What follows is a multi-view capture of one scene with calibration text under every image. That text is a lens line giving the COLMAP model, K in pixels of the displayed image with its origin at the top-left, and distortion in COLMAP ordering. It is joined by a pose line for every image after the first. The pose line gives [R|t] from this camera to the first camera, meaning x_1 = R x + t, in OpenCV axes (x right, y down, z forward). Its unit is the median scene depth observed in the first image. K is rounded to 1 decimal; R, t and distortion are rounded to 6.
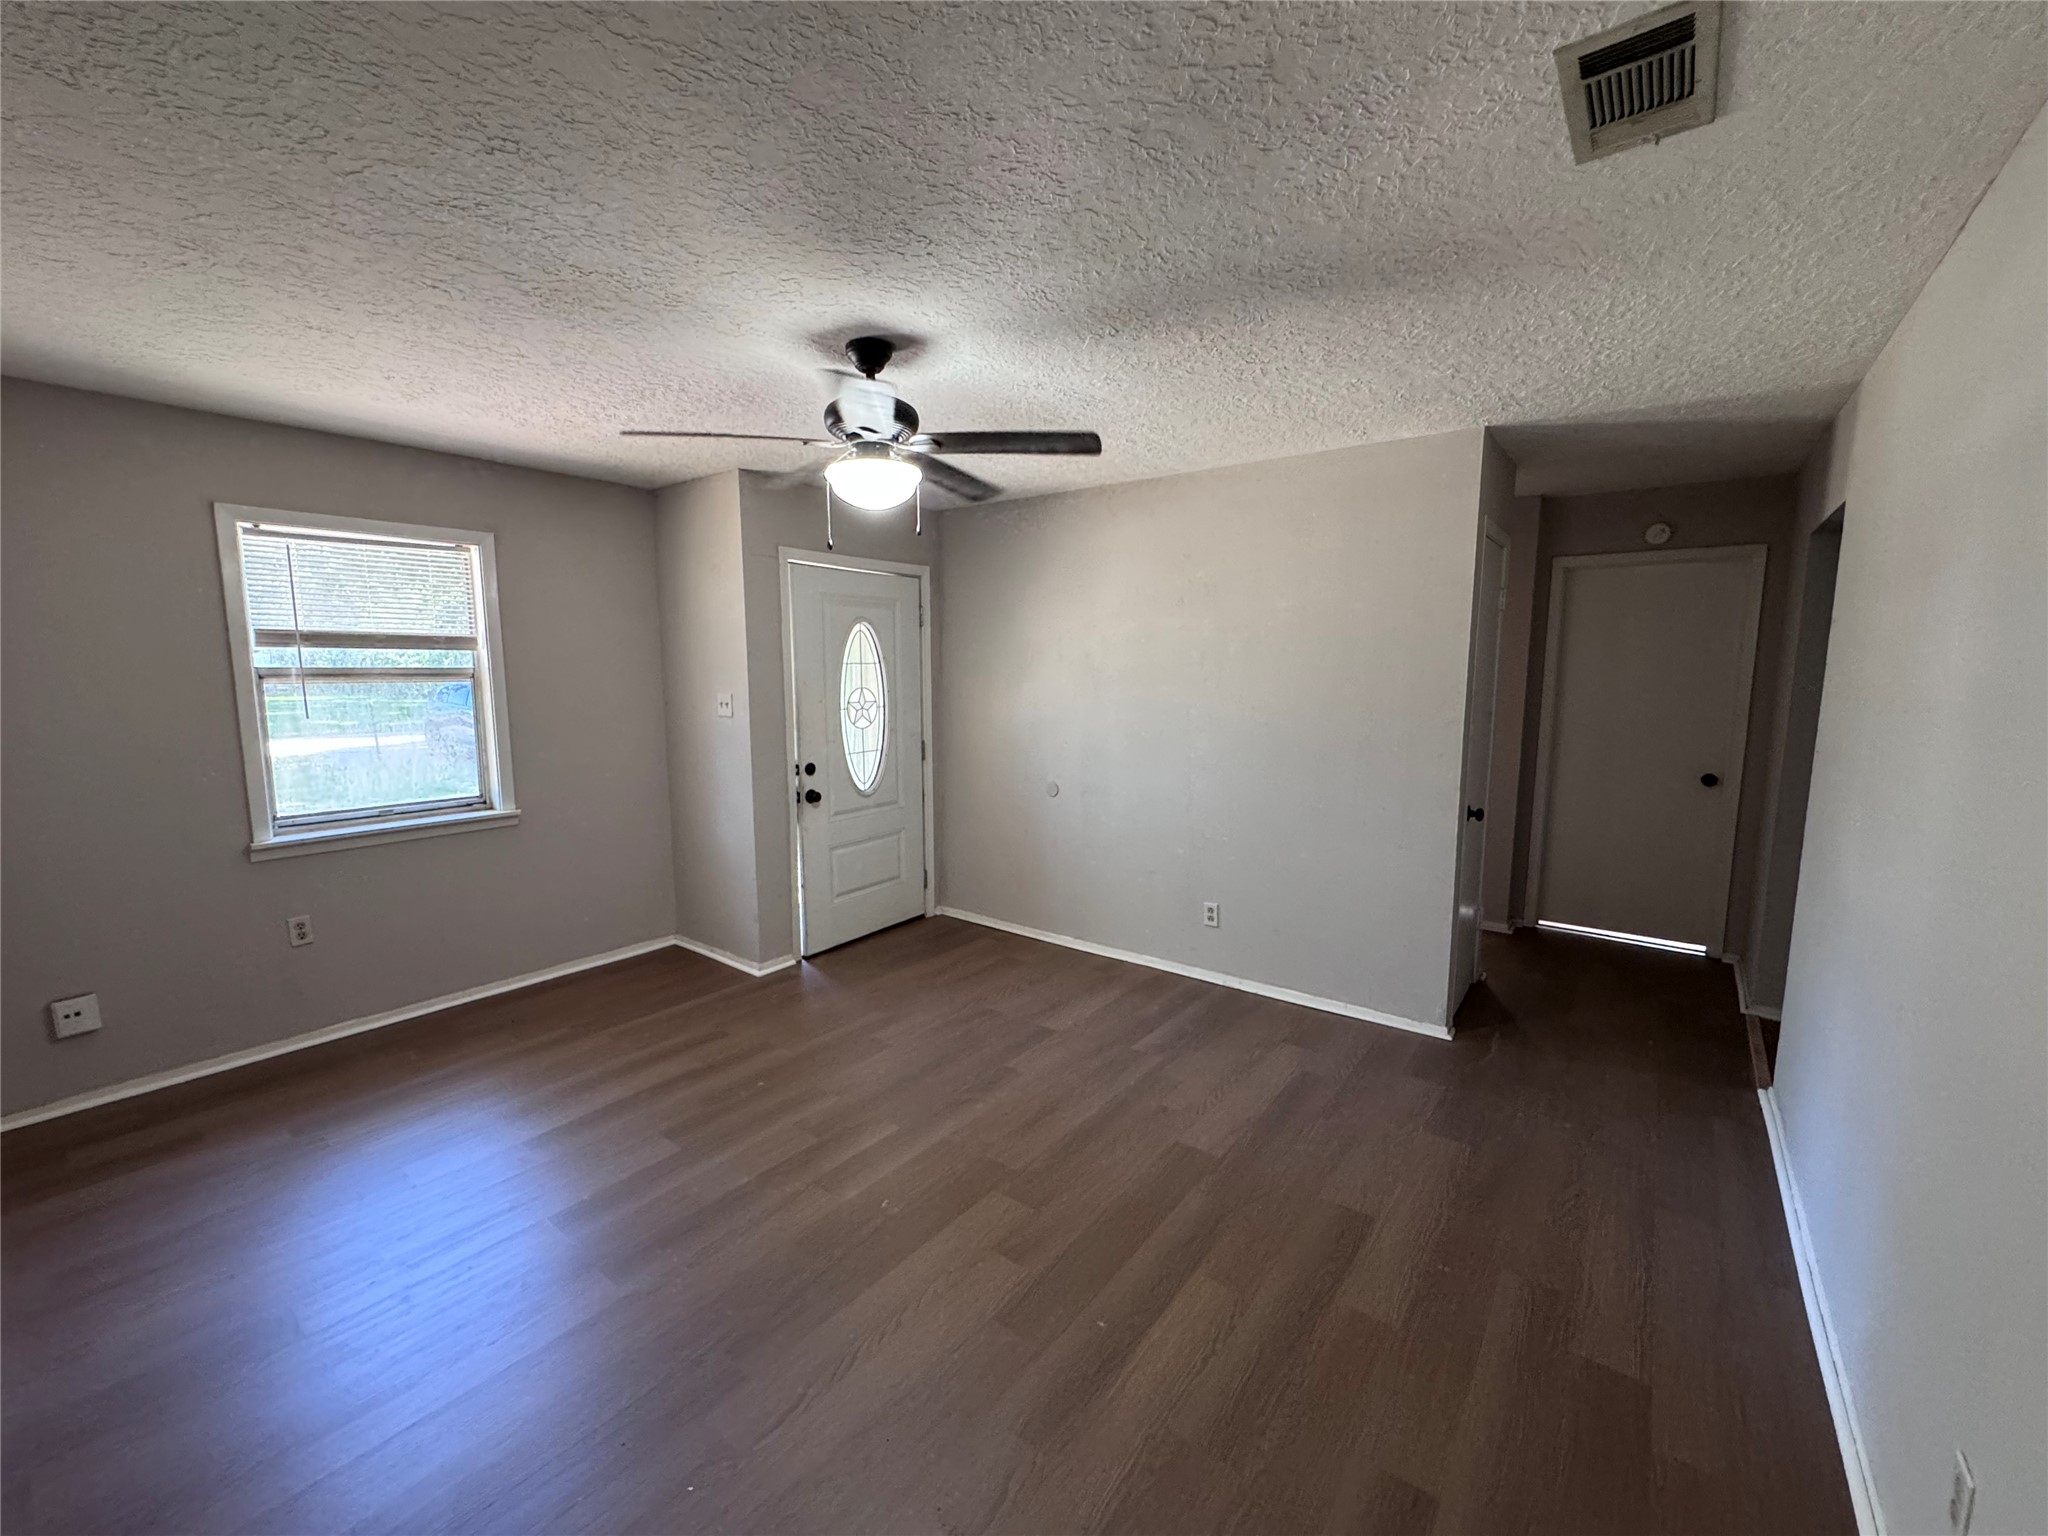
lens RADIAL K [[819.5, 0, 1022.5], [0, 819.5, 763.0], [0, 0, 1]] dist [-0.000690, 0.000096]
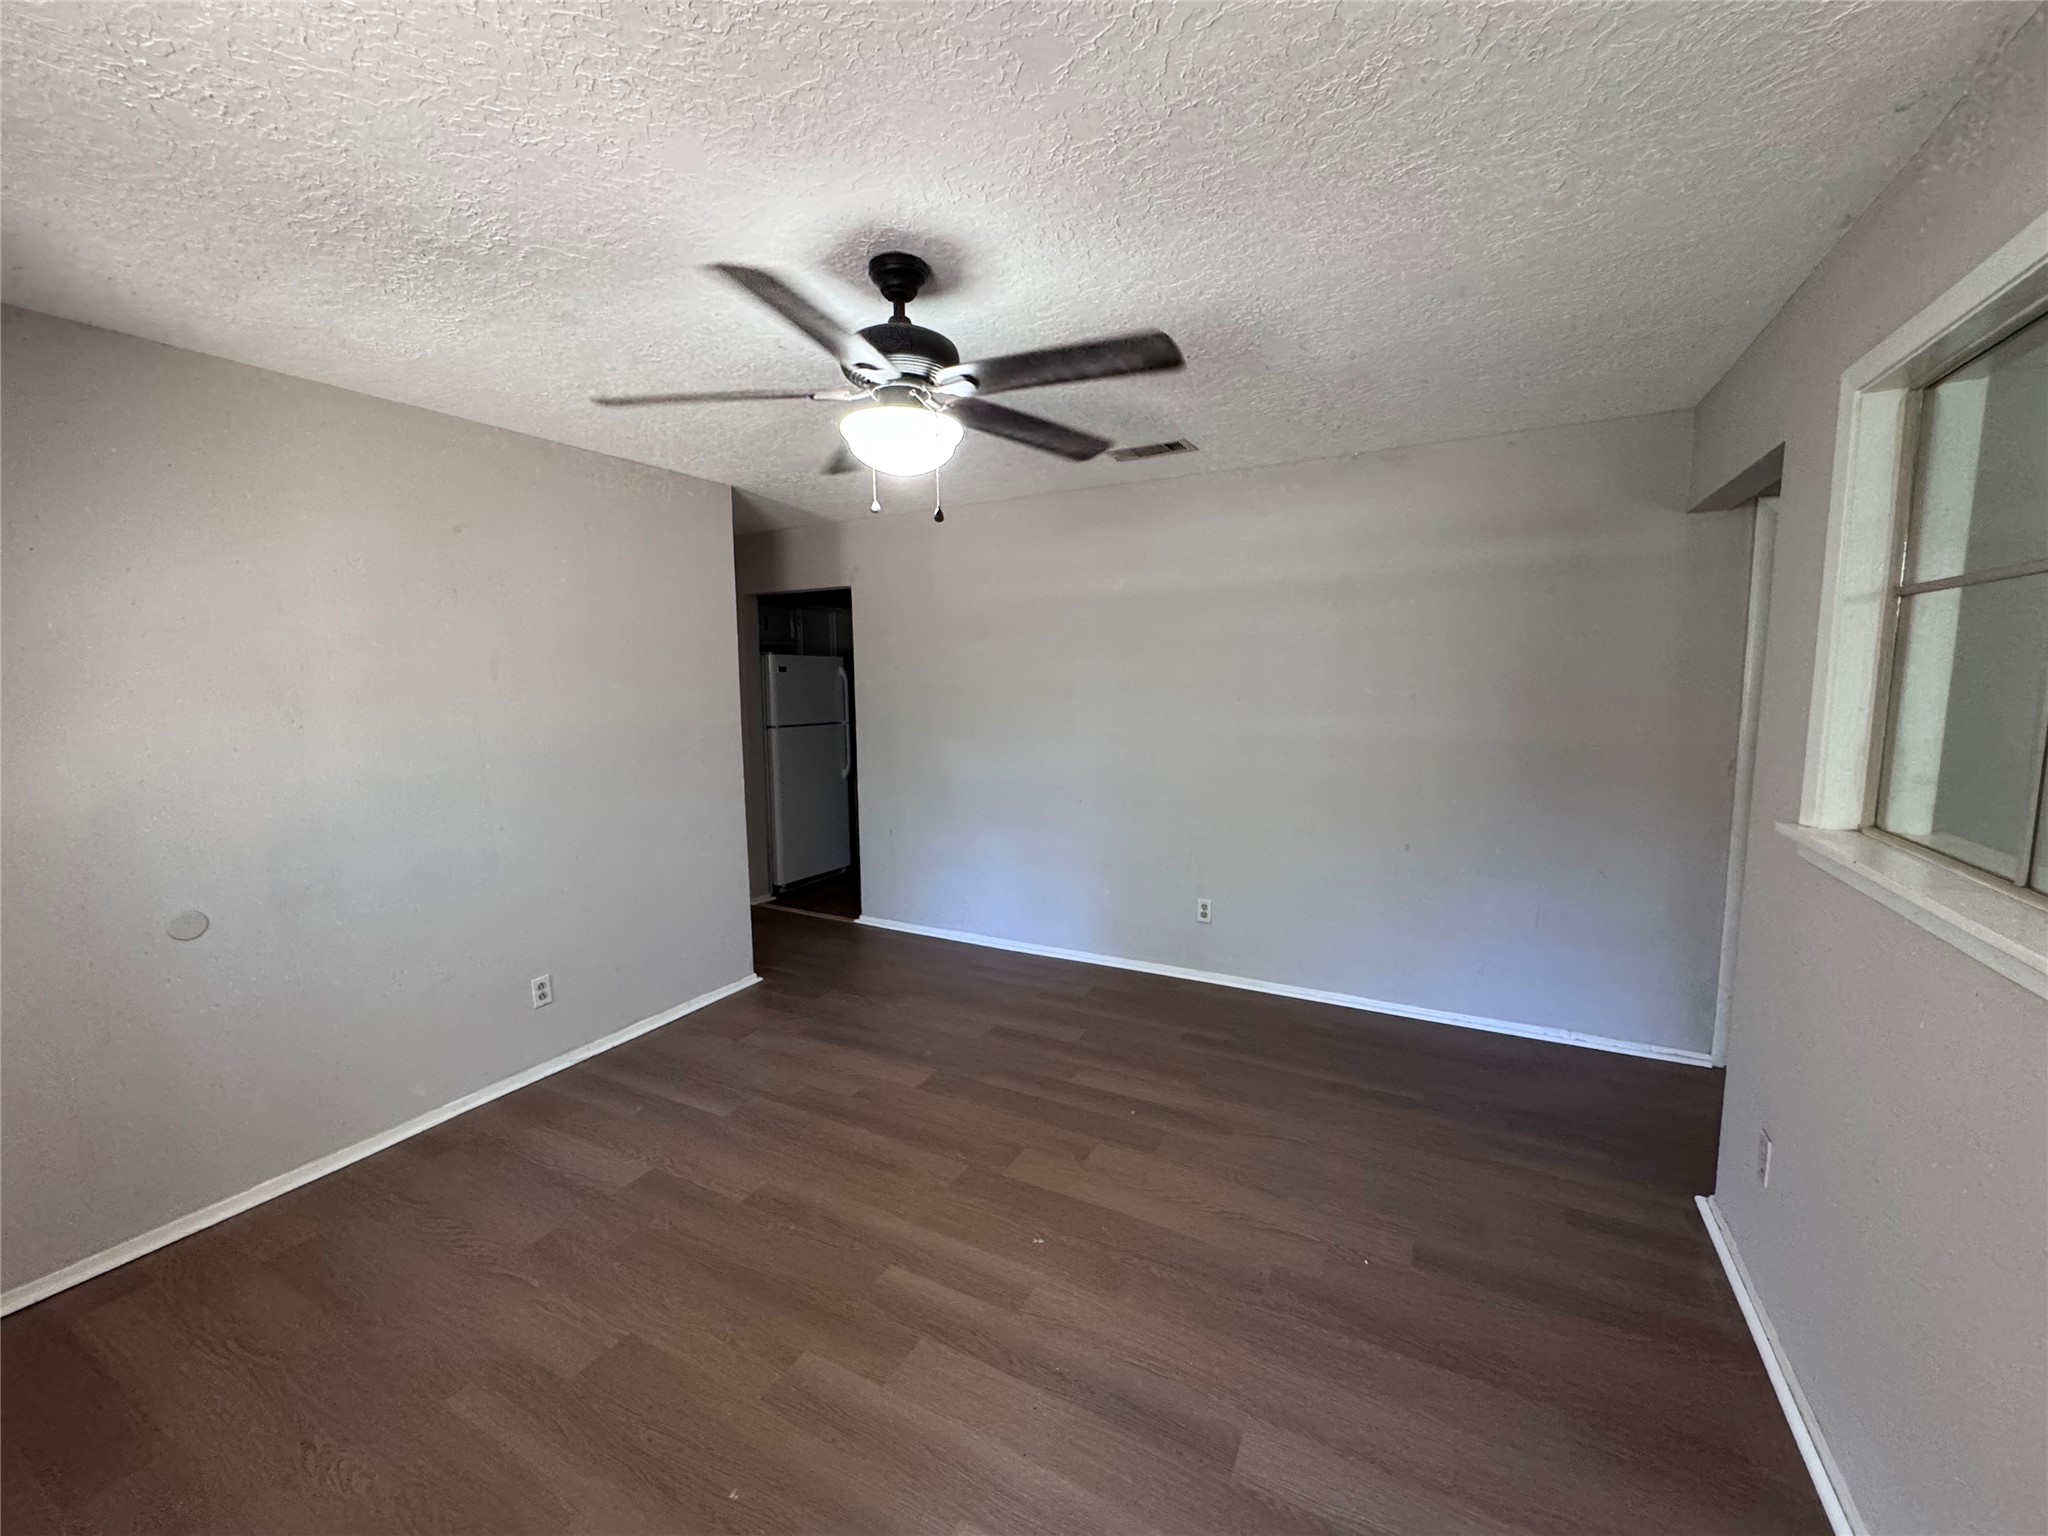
lens RADIAL K [[819.5, 0, 1022.5], [0, 819.5, 763.0], [0, 0, 1]] dist [-0.000690, 0.000096]
pose [[-0.160103, -0.099540, 0.982069, -0.826238], [0.132701, 0.983701, 0.121339, -0.091516], [-0.978140, 0.149748, -0.144285, 0.863569]]
